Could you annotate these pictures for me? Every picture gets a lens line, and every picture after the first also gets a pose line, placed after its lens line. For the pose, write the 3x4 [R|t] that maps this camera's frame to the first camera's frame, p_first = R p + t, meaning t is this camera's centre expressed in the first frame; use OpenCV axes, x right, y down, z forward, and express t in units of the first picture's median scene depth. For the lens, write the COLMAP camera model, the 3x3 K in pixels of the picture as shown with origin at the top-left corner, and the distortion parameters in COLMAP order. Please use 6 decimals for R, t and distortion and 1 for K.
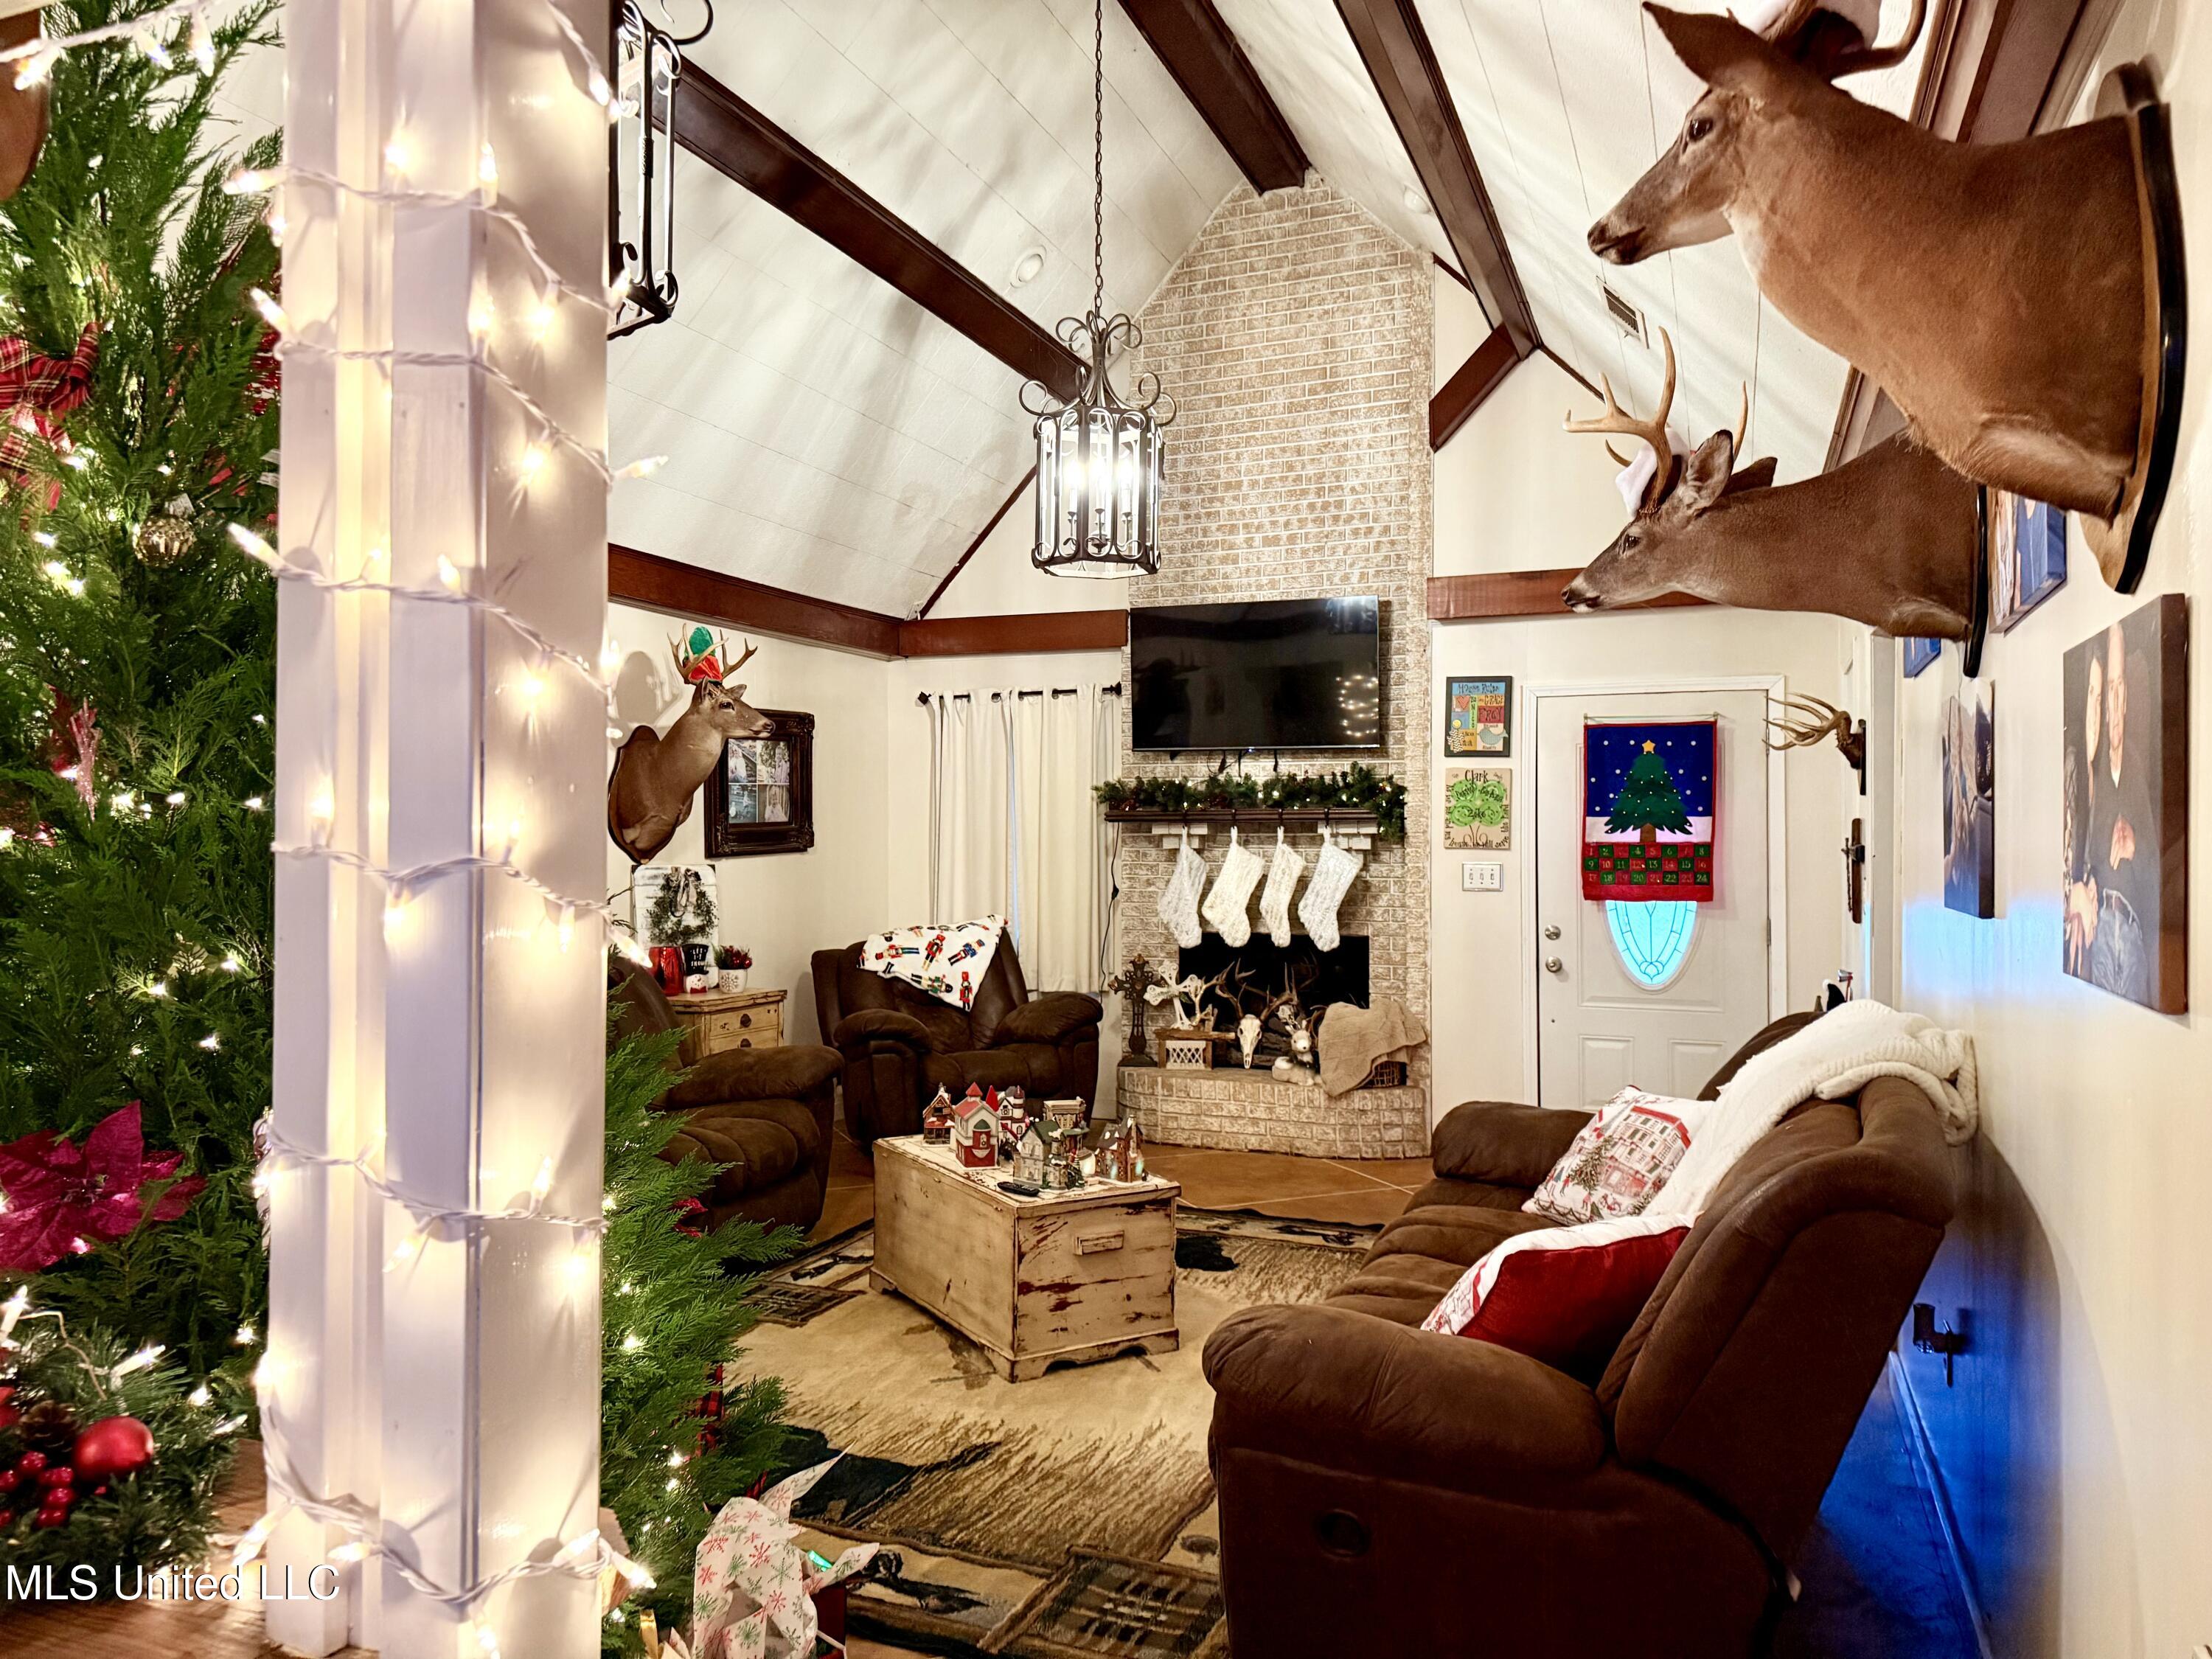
lens RADIAL K [[1544.4, 0, 1079.6], [0, 1544.4, 827.0], [0, 0, 1]] dist [0.083147, -0.109648]
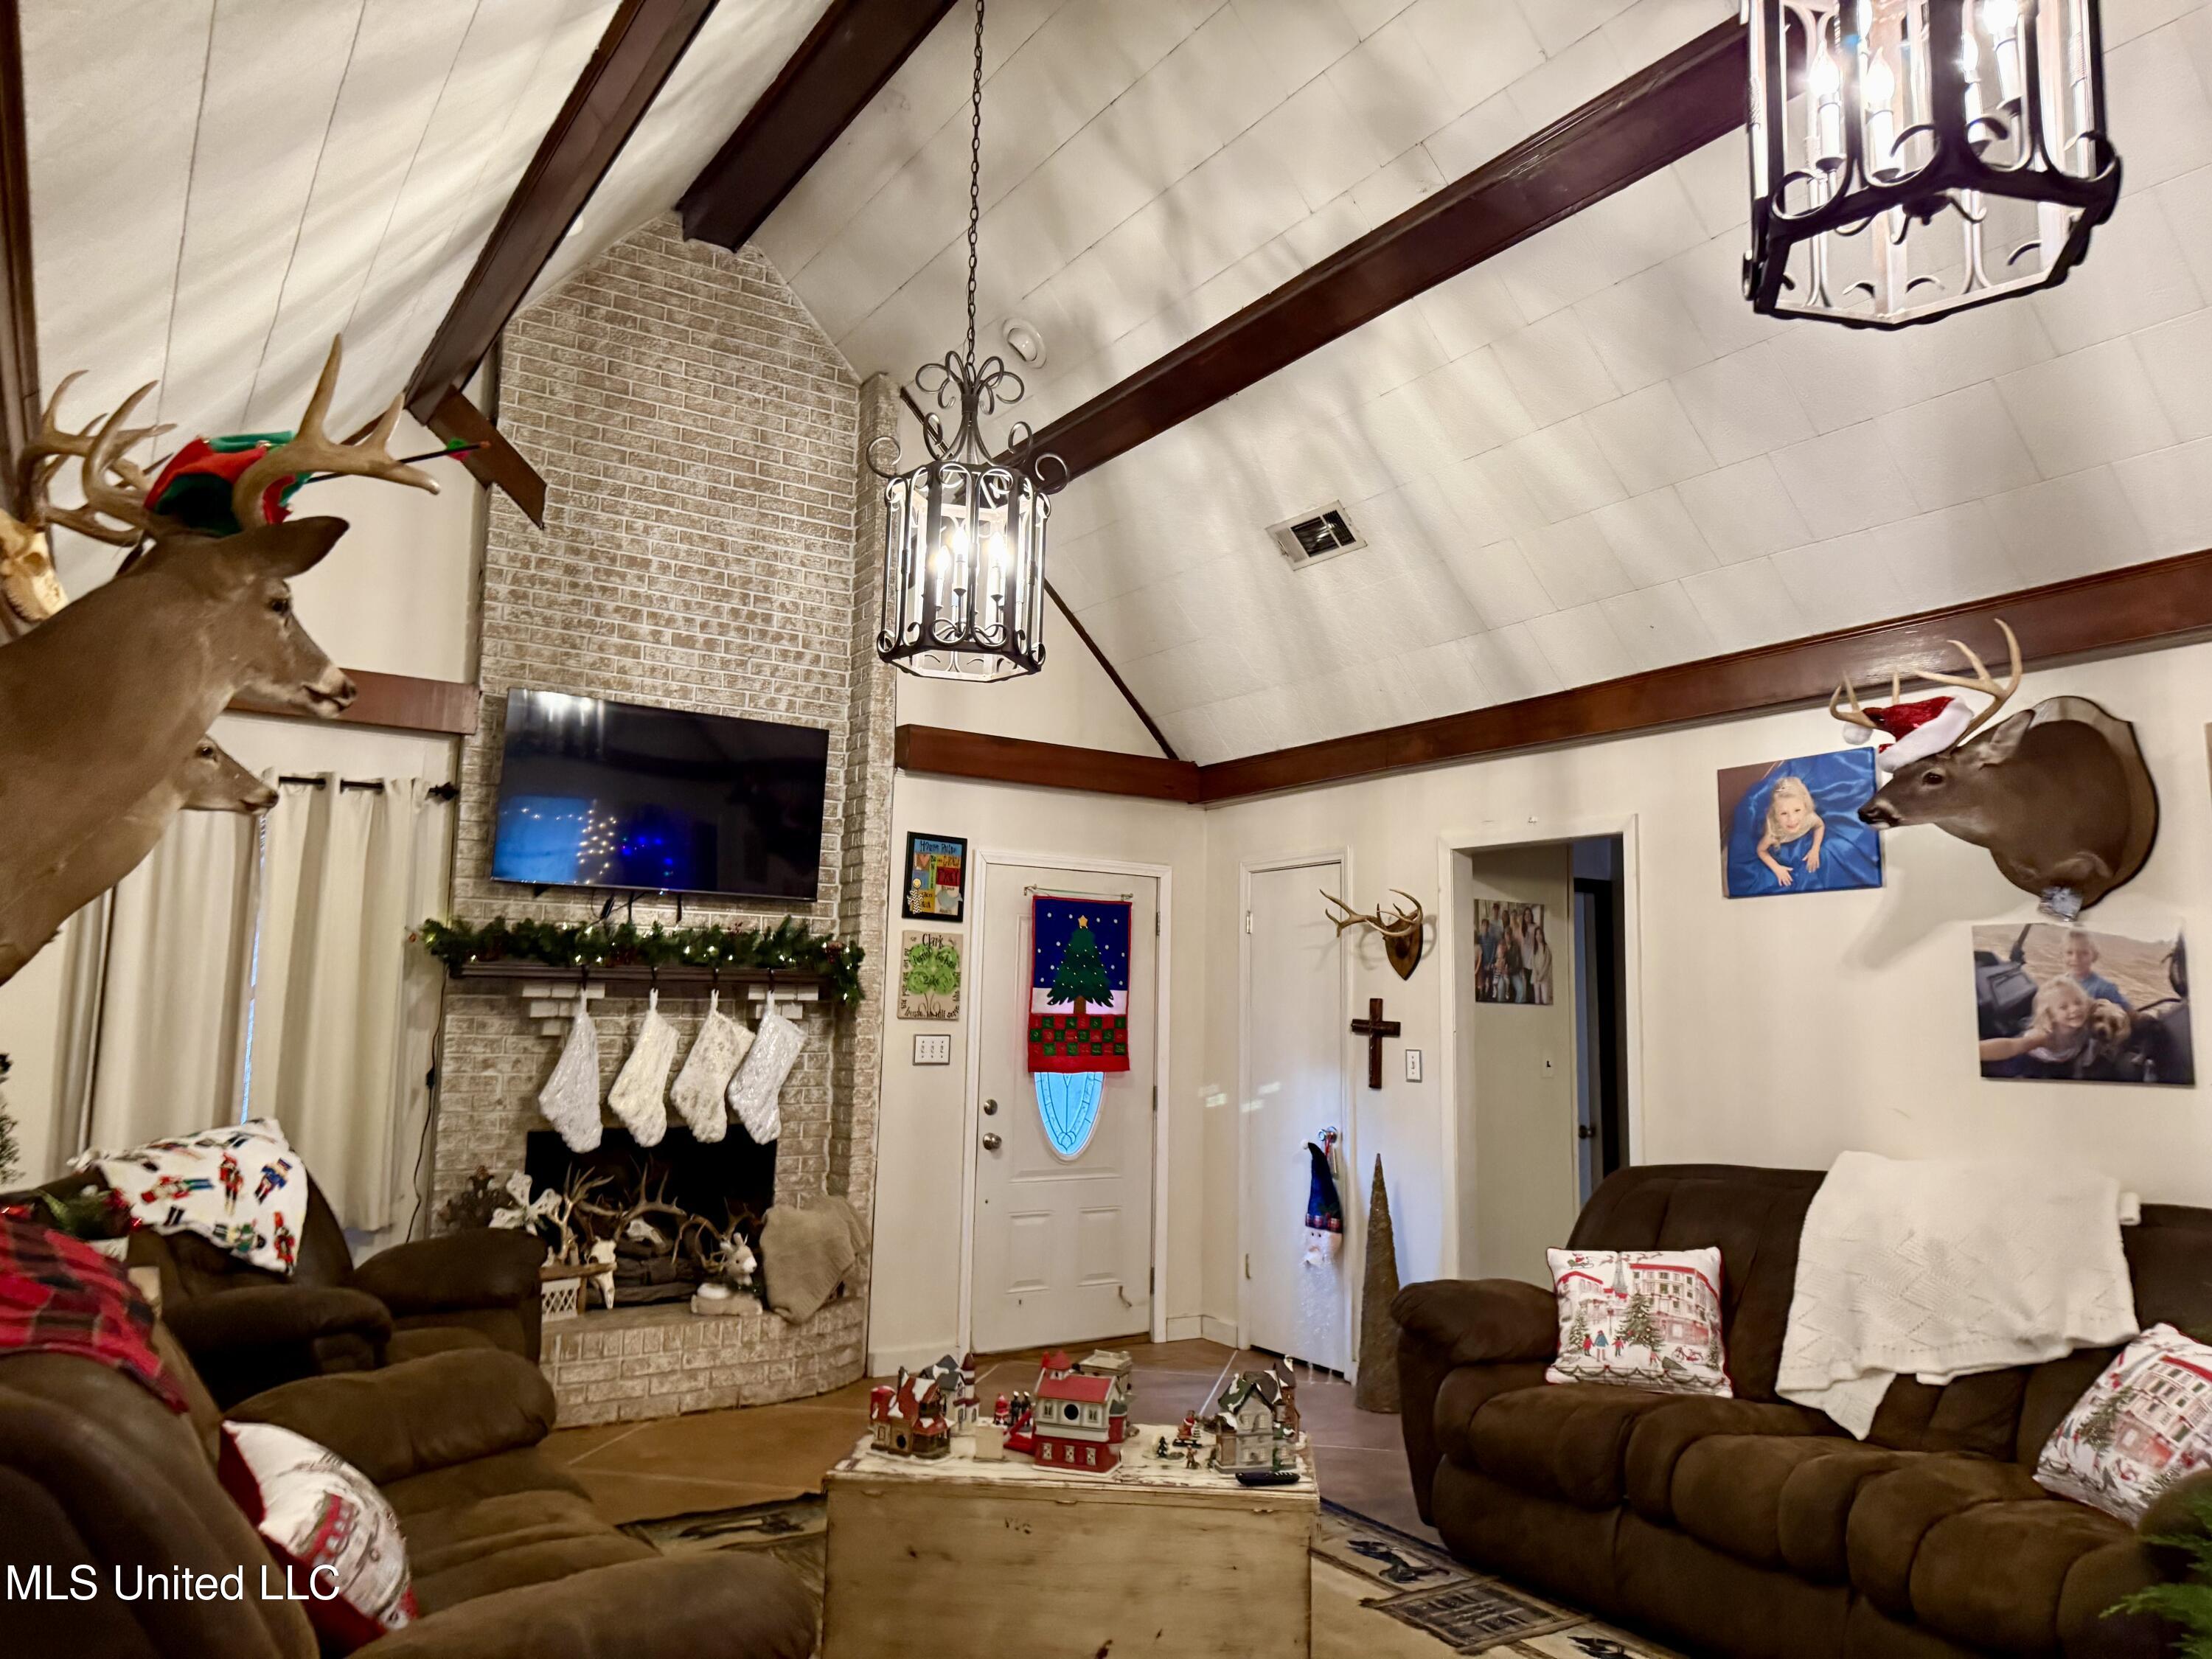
lens RADIAL K [[1544.4, 0, 1113.9], [0, 1544.4, 813.3], [0, 0, 1]] dist [0.083147, -0.109648]
pose [[0.555153, 0.118477, 0.823267, -0.432143], [-0.023570, 0.991646, -0.126815, 0.006326], [-0.831414, 0.050997, 0.553308, 0.366610]]
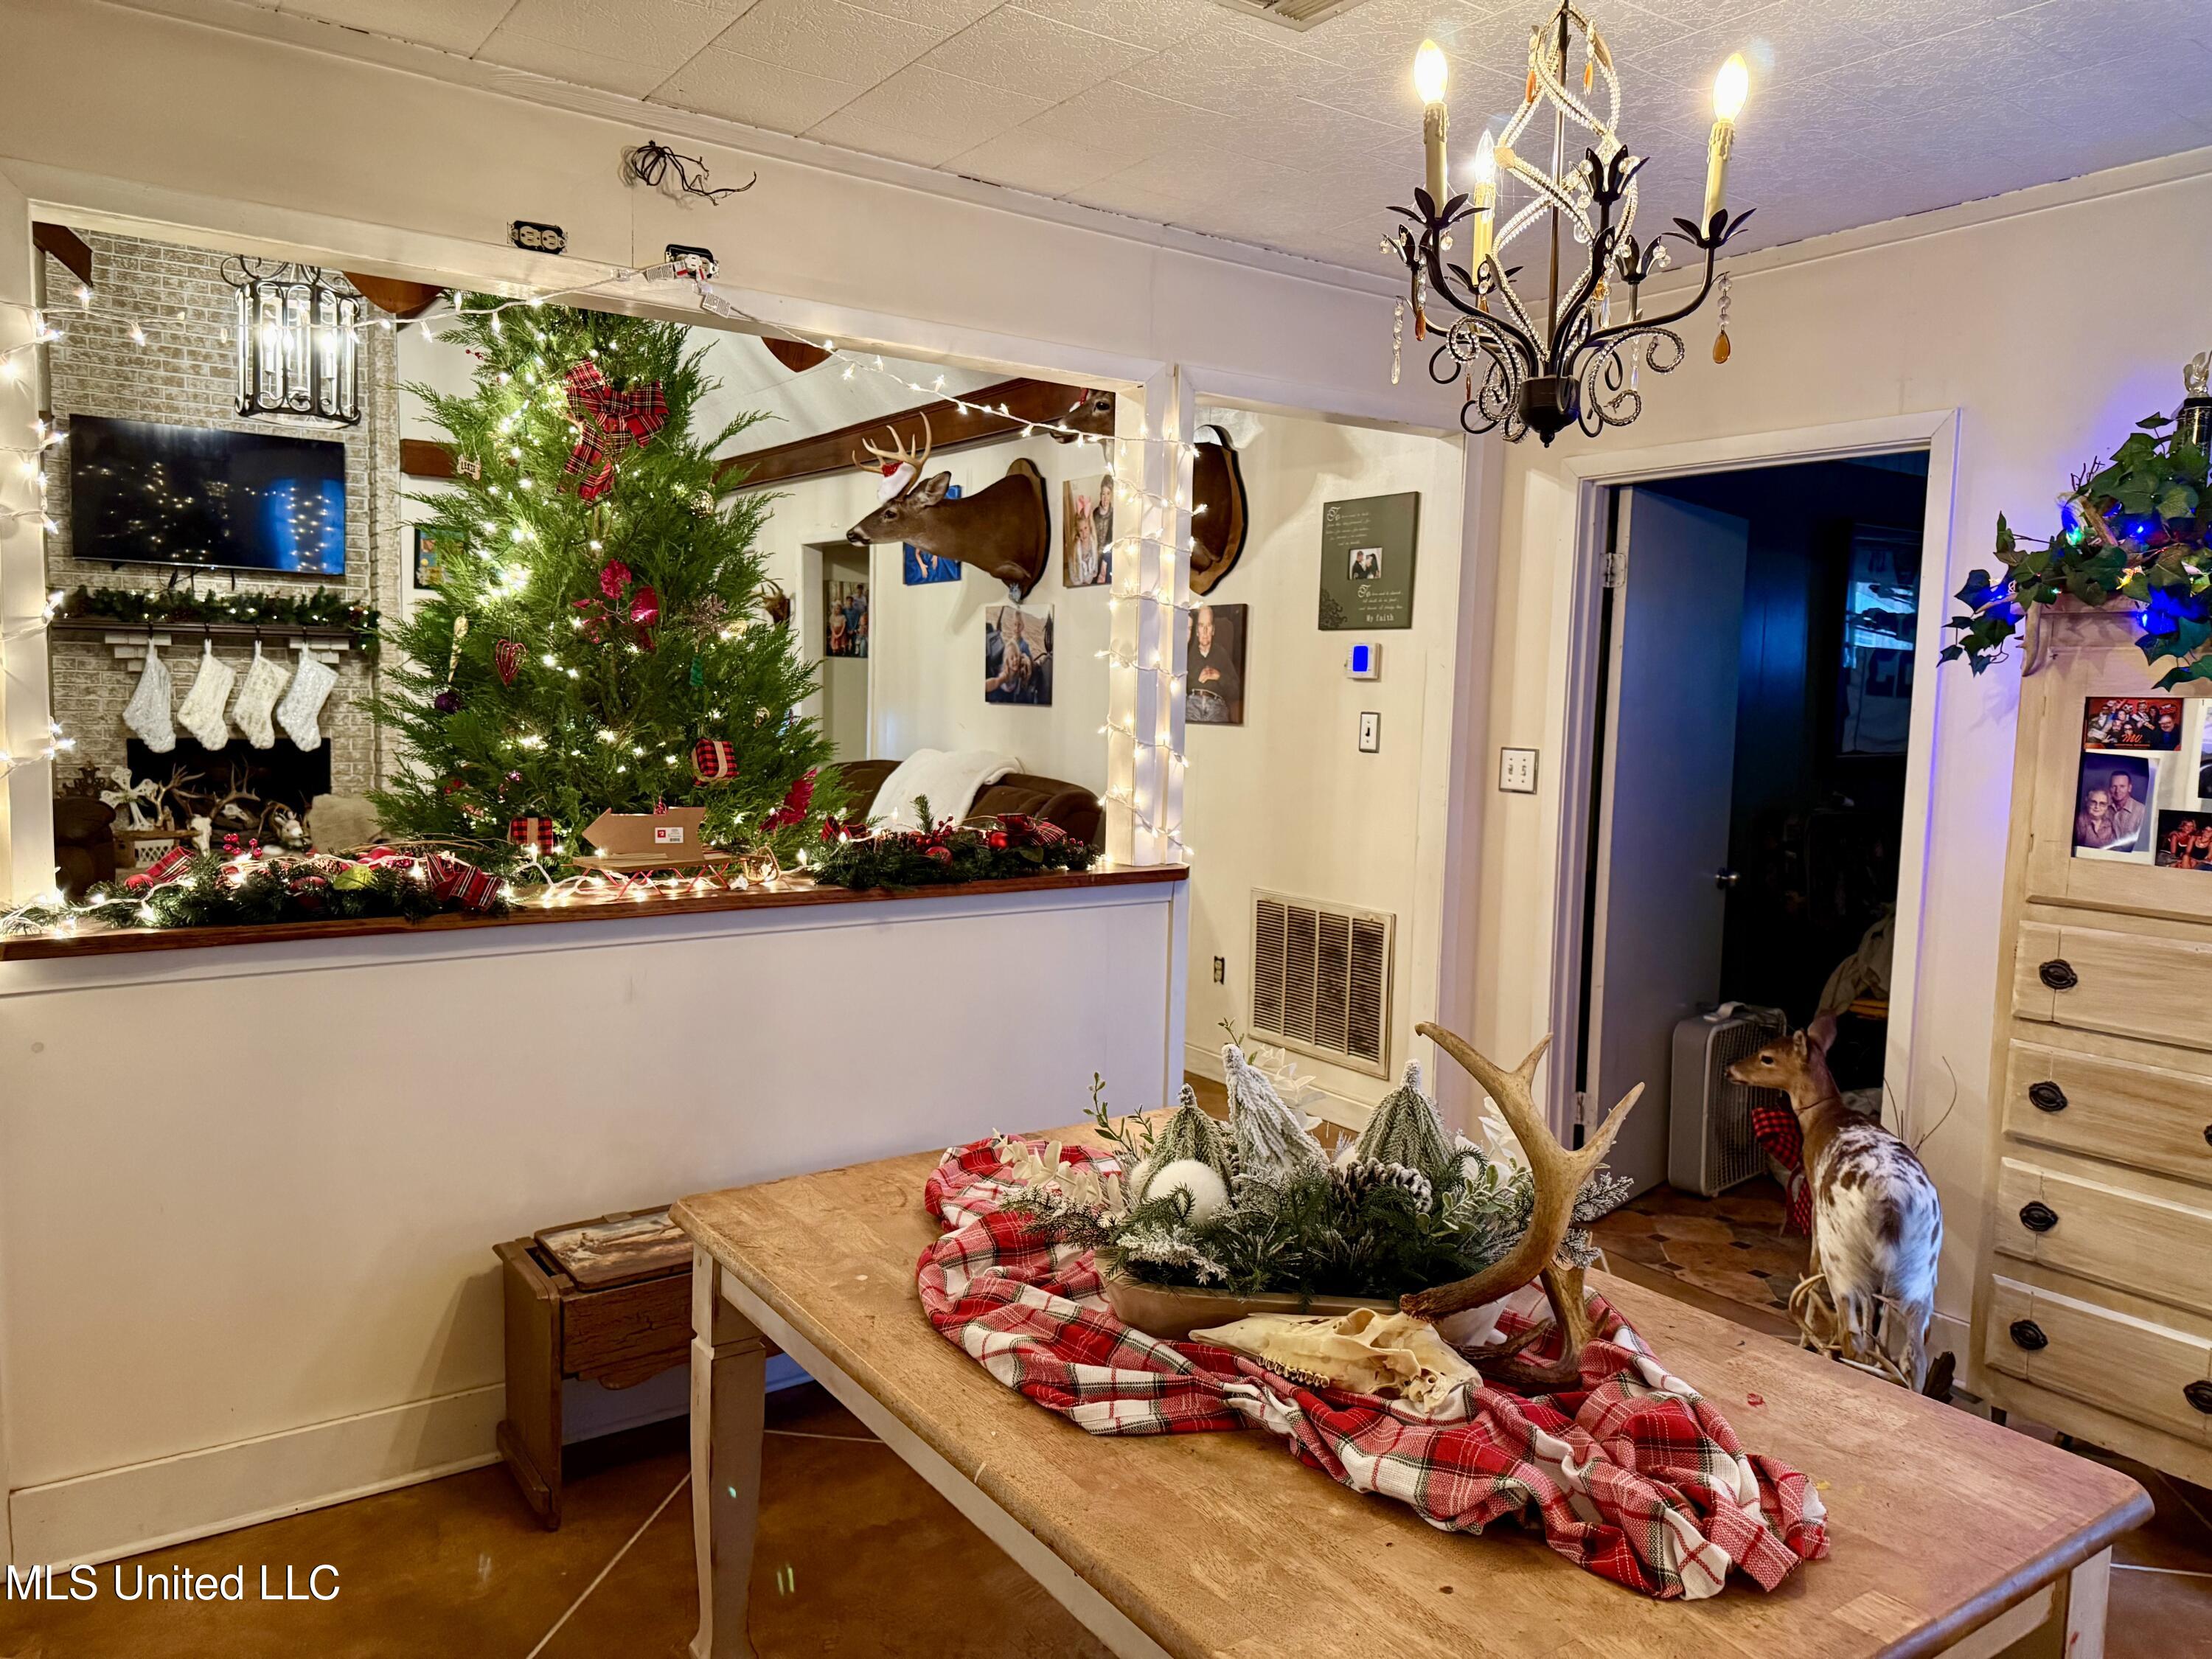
lens RADIAL K [[1544.4, 0, 1121.1], [0, 1544.4, 834.6], [0, 0, 1]] dist [0.083147, -0.109648]
pose [[0.528355, -0.068307, 0.846271, -0.503221], [-0.031763, 0.994470, 0.100100, 0.005801], [-0.848429, -0.079768, 0.523264, -0.129428]]
